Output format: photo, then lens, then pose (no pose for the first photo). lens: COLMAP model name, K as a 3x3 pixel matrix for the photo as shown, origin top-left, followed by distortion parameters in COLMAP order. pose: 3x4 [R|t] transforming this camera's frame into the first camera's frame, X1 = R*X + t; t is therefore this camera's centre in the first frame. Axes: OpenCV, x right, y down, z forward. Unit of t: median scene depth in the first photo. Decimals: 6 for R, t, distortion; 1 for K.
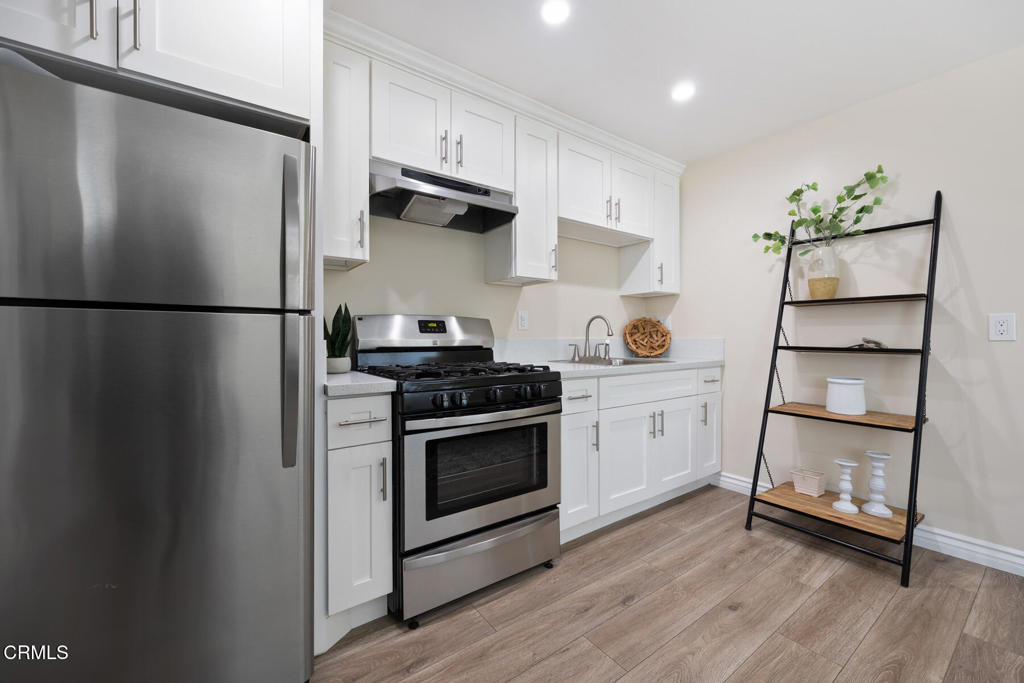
lens RADIAL K [[390.3, 0, 520.8], [0, 390.3, 340.8], [0, 0, 1]] dist [-0.002524, -0.000084]
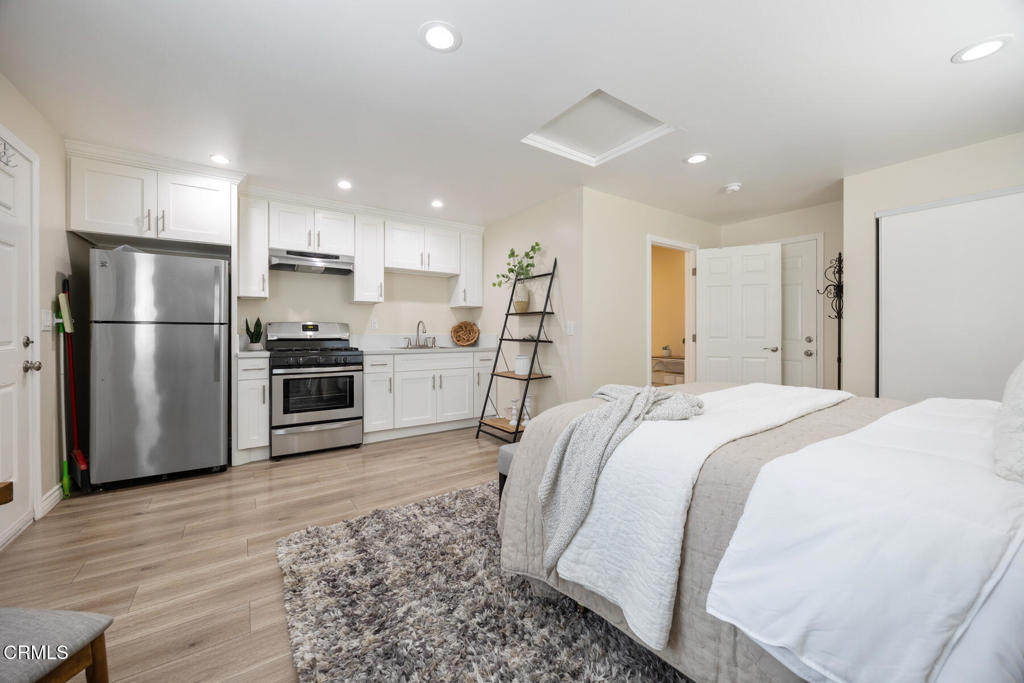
lens RADIAL K [[390.3, 0, 505.0], [0, 390.3, 335.8], [0, 0, 1]] dist [-0.002524, -0.000084]
pose [[0.997623, 0.002043, -0.068873, 0.891906], [-0.002264, 0.999993, -0.003131, 0.006411], [0.068866, 0.003279, 0.997621, -0.874947]]
